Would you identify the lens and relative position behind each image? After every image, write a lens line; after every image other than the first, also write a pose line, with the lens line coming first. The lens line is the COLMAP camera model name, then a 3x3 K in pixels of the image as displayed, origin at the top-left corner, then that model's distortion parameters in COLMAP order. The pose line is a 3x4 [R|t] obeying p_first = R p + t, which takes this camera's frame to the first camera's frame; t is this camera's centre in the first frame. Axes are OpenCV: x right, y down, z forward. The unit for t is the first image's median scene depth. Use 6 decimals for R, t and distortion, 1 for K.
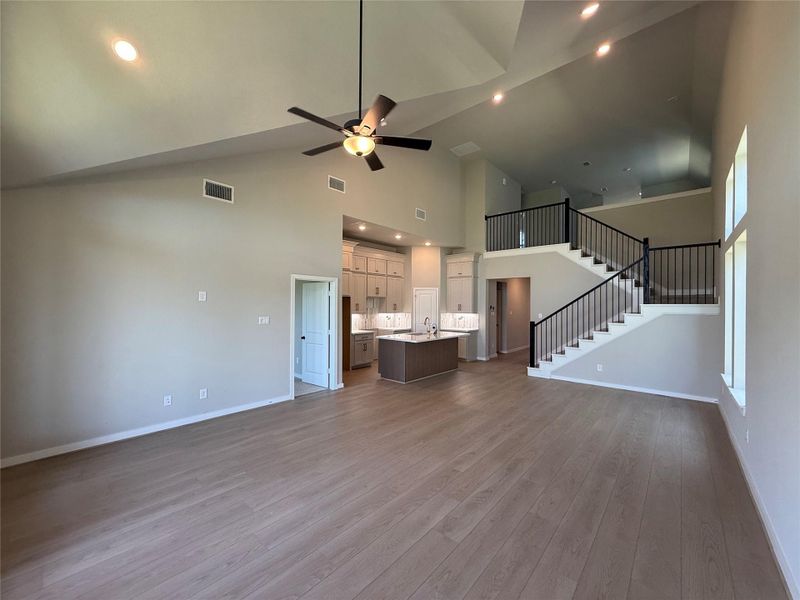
lens RADIAL K [[318.3, 0, 398.8], [0, 318.3, 301.4], [0, 0, 1]] dist [-0.000400, -0.000708]
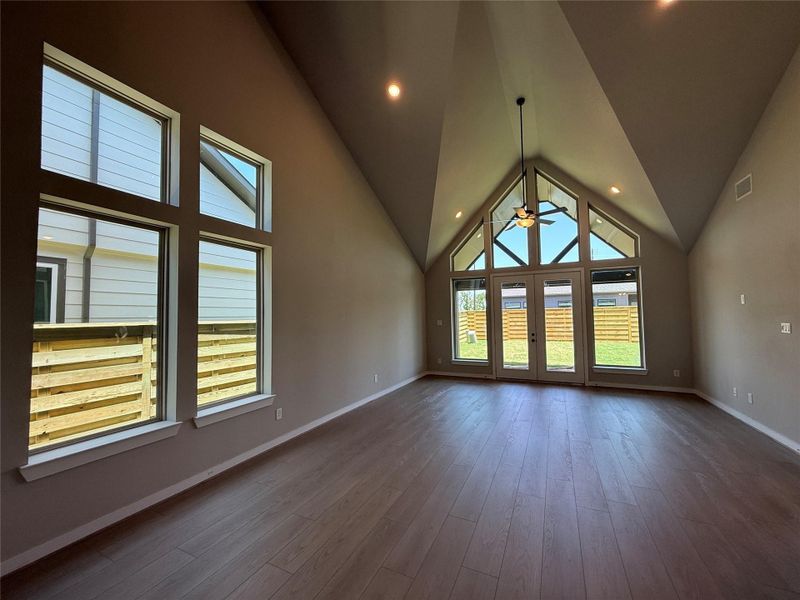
lens RADIAL K [[318.3, 0, 398.8], [0, 318.3, 301.4], [0, 0, 1]] dist [-0.000400, -0.000708]
pose [[-0.963606, -0.009092, -0.267172, 0.325193], [0.005160, 0.998603, -0.052594, 0.017528], [0.267277, -0.052058, -0.962213, 0.778192]]
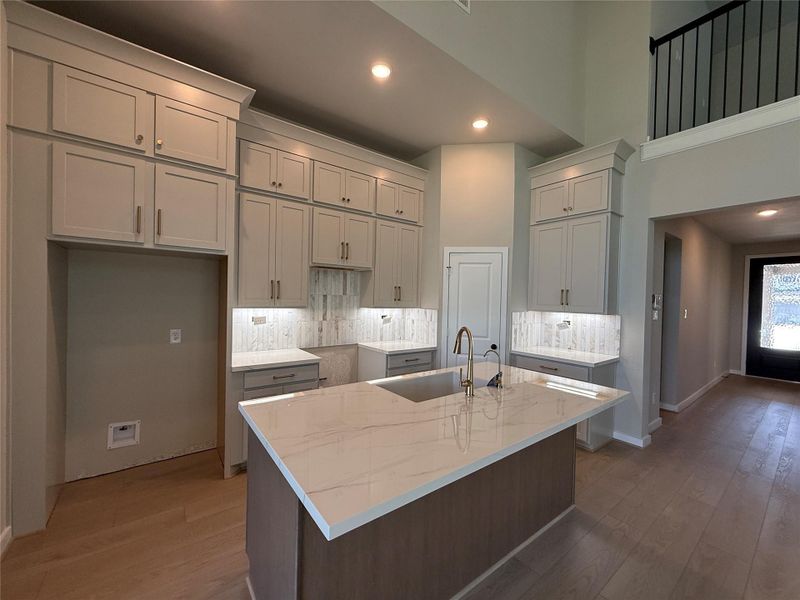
lens RADIAL K [[318.3, 0, 398.8], [0, 318.3, 301.4], [0, 0, 1]] dist [-0.000400, -0.000708]
pose [[0.980256, 0.016827, -0.197017, 0.071428], [-0.013342, 0.999730, 0.019001, 0.019562], [0.197284, -0.015997, 0.980216, 0.591048]]
